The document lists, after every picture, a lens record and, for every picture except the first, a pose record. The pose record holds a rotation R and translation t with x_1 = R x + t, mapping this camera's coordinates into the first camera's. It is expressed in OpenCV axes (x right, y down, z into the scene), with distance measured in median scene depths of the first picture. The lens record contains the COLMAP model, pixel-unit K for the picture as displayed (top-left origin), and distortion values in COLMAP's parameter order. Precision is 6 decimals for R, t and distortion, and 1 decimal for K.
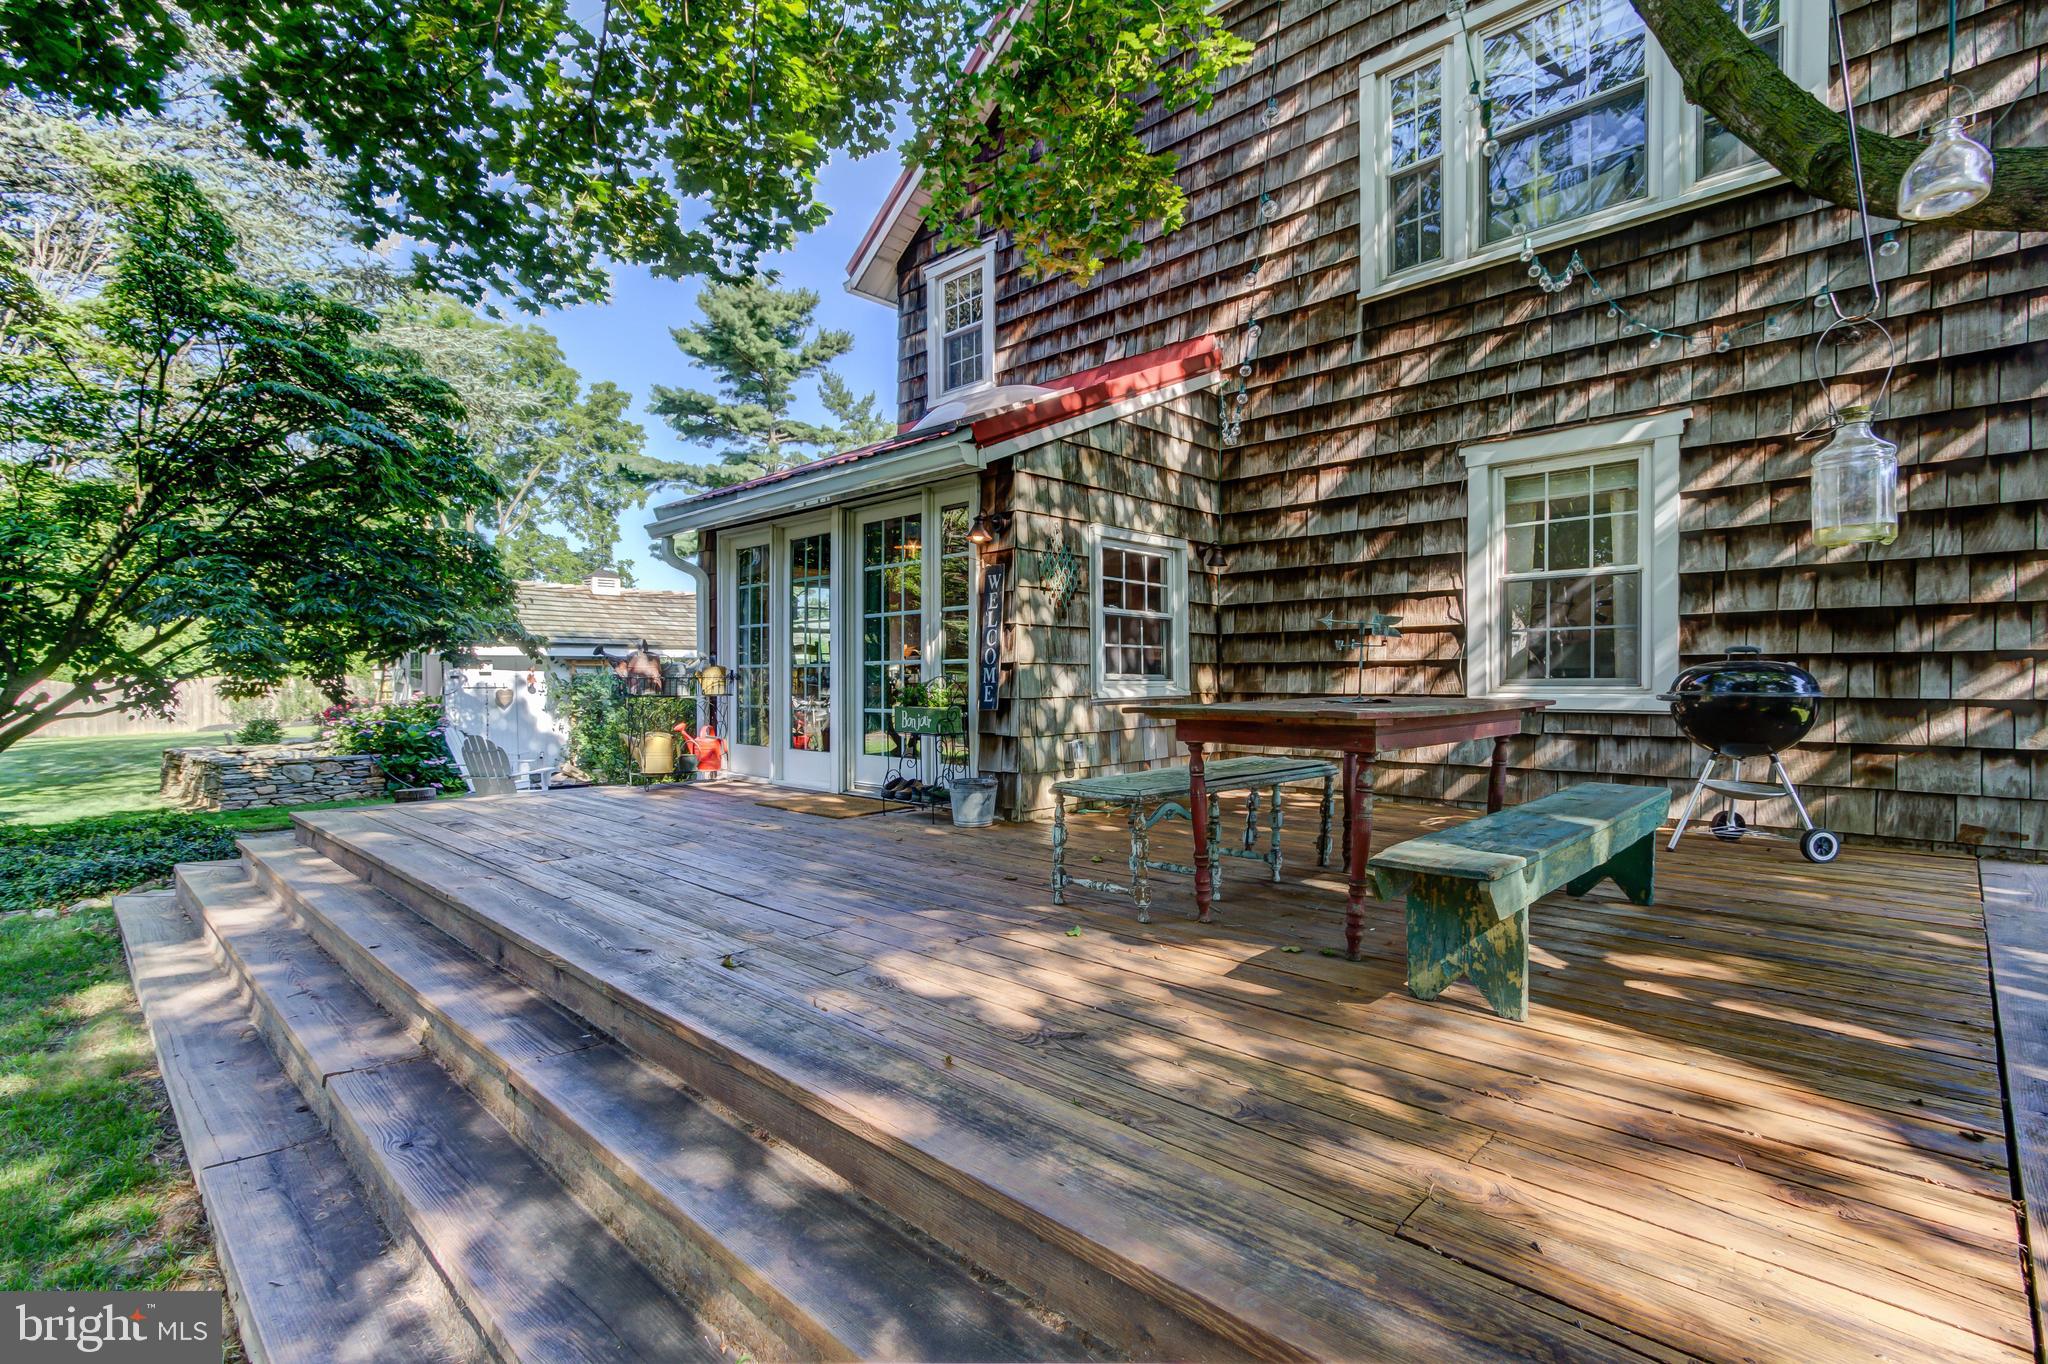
lens RADIAL K [[935.7, 0, 1020.2], [0, 935.7, 691.0], [0, 0, 1]] dist [0.002831, -0.000463]
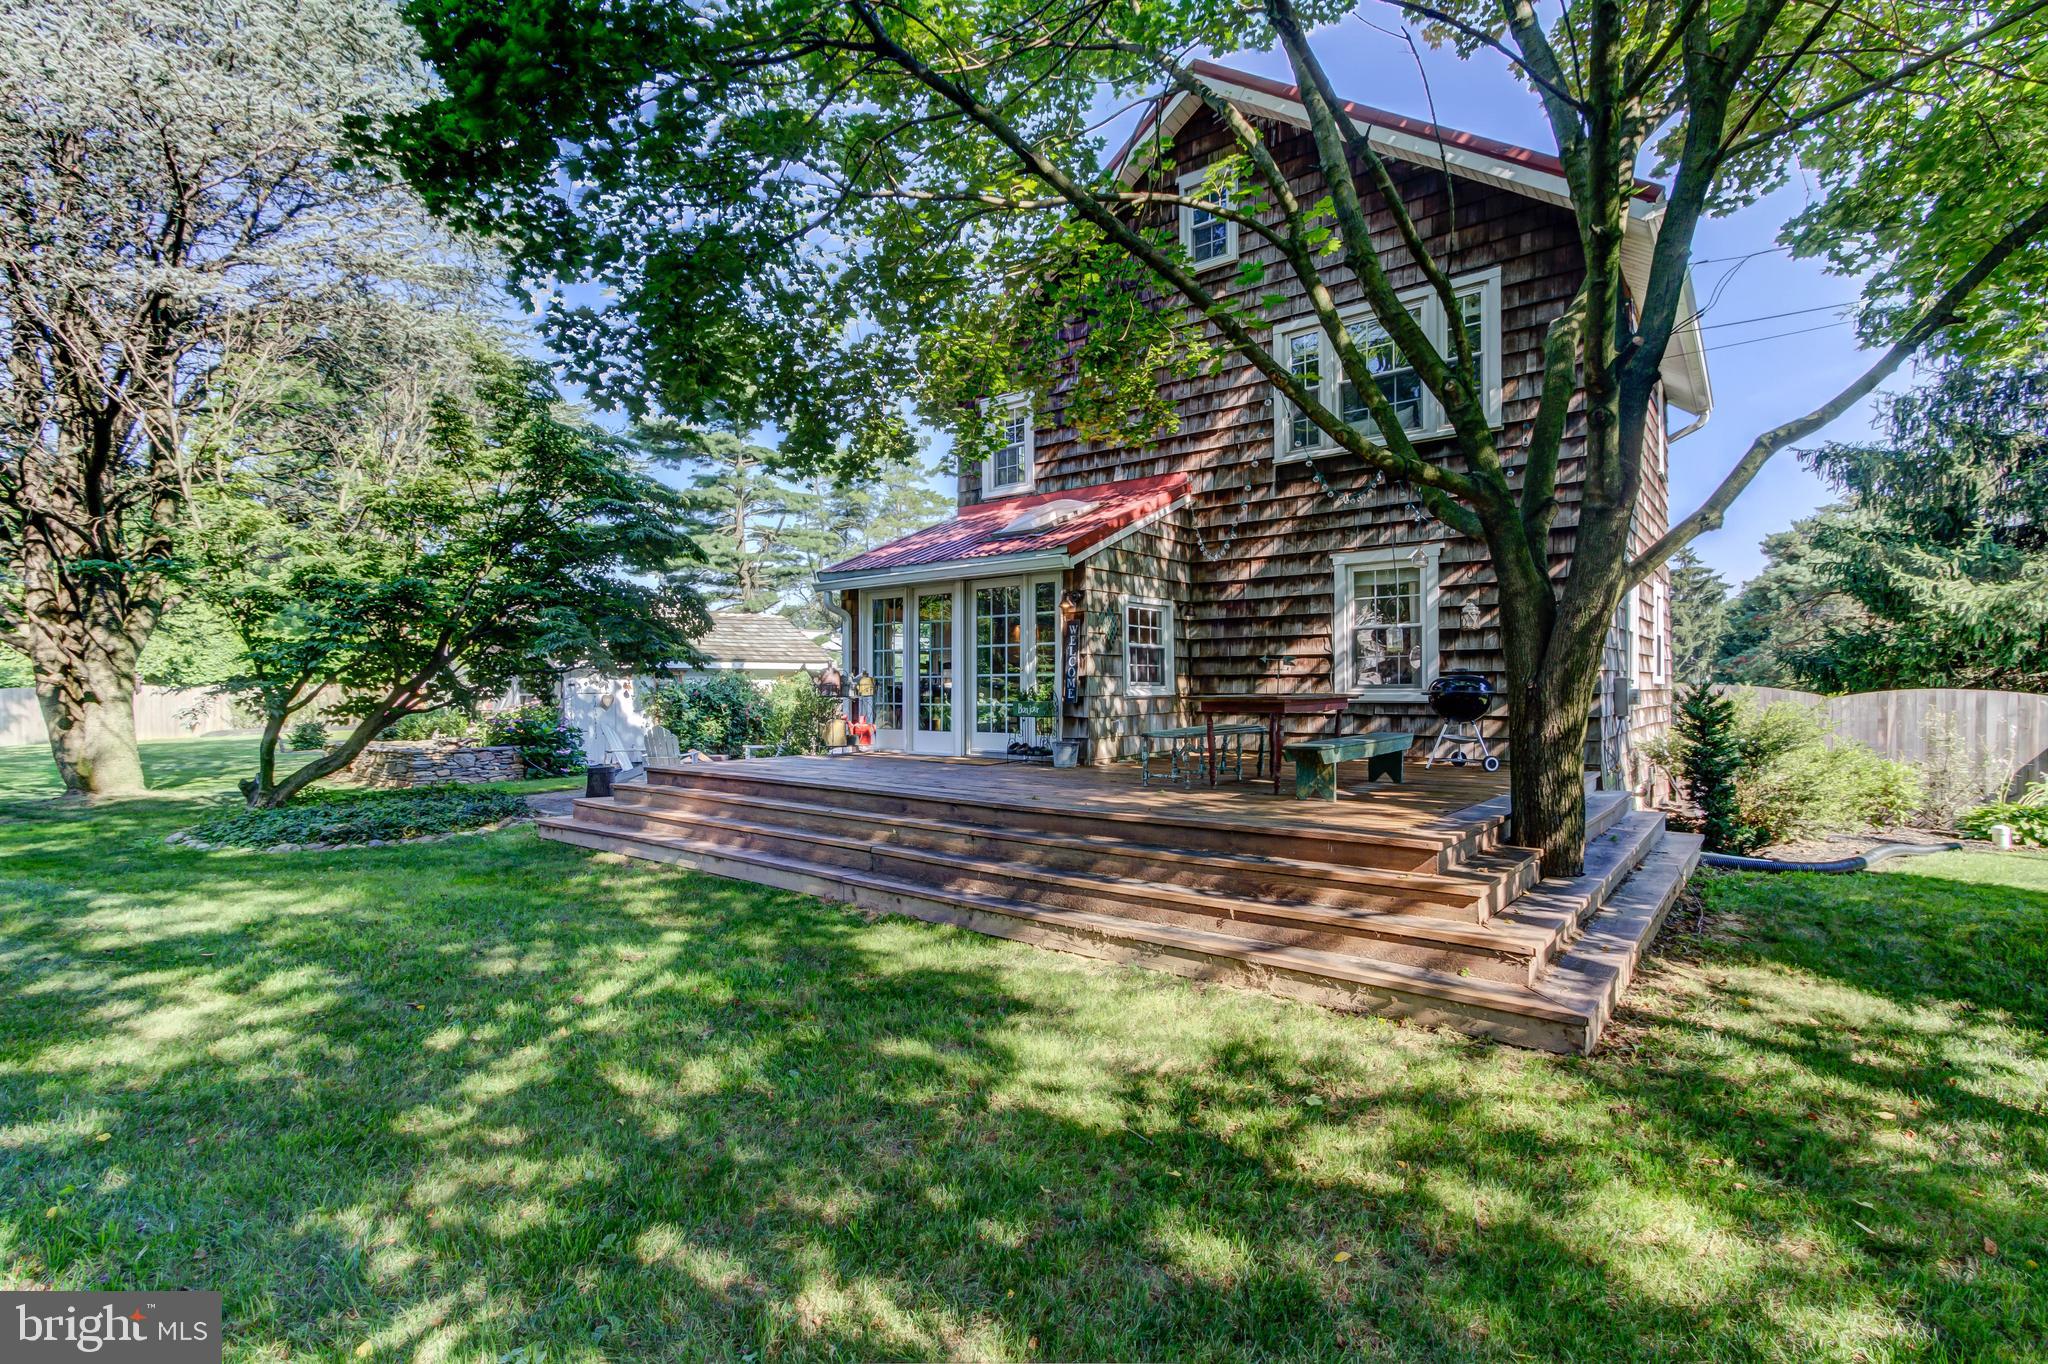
lens RADIAL K [[929.7, 0, 1024.0], [0, 929.7, 682.0], [0, 0, 1]] dist [0.001303, 0.000628]
pose [[0.996049, -0.000128, 0.088800, -0.233476], [0.001689, 0.999845, -0.017506, 0.011052], [-0.088784, 0.017587, 0.995896, -0.619873]]
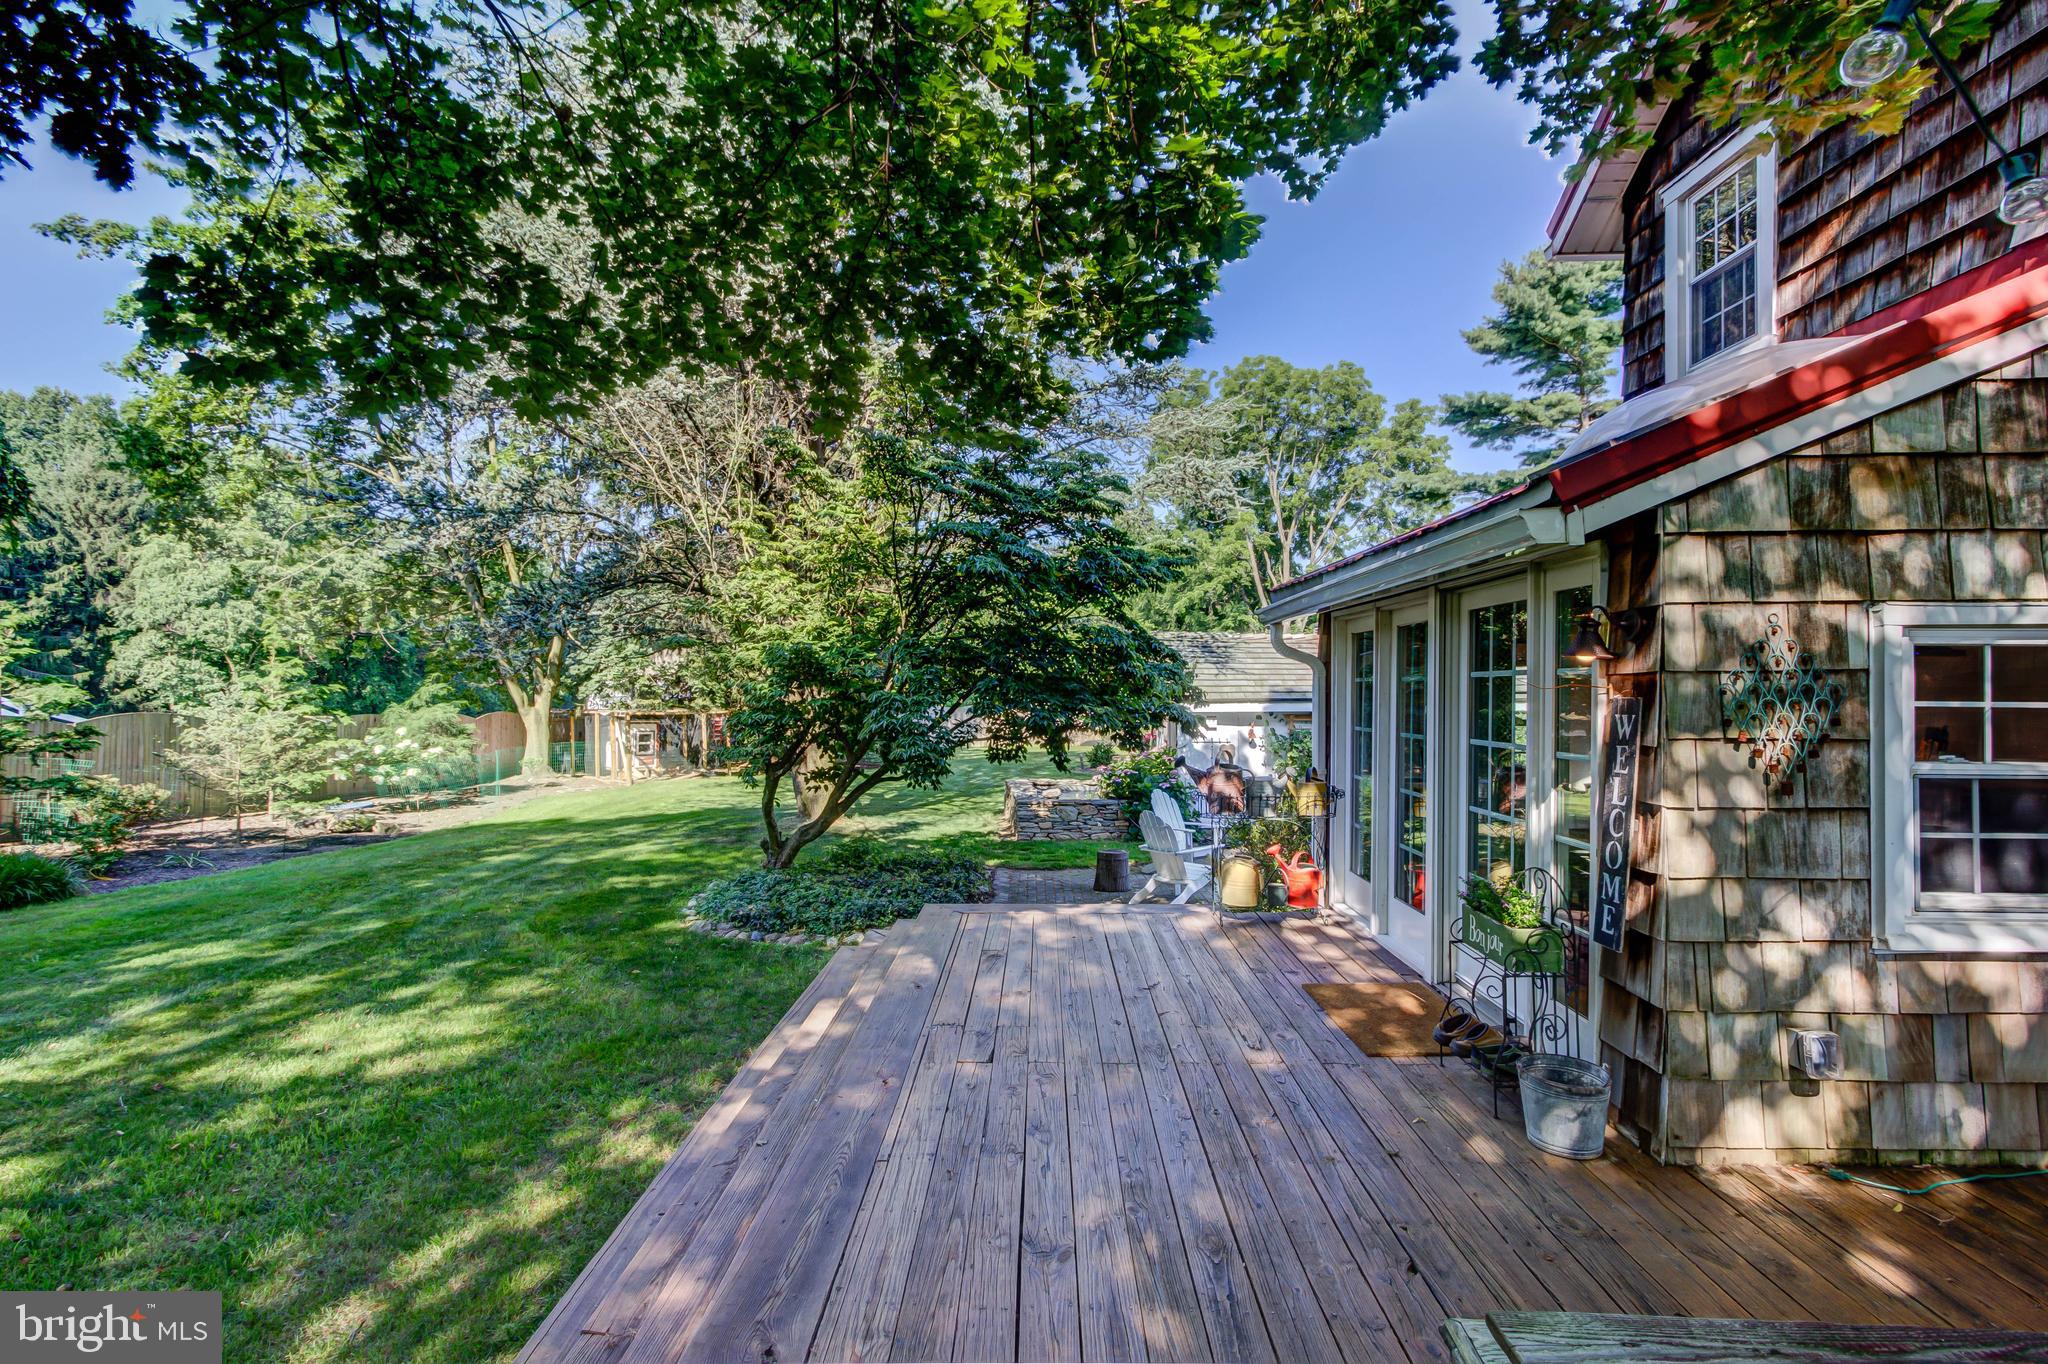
lens RADIAL K [[935.7, 0, 1020.2], [0, 935.7, 691.0], [0, 0, 1]] dist [0.002831, -0.000463]
pose [[0.675982, 0.000208, -0.736918, 0.123423], [-0.007964, 0.999944, -0.007023, -0.113248], [0.736875, 0.010616, 0.675946, 0.285216]]
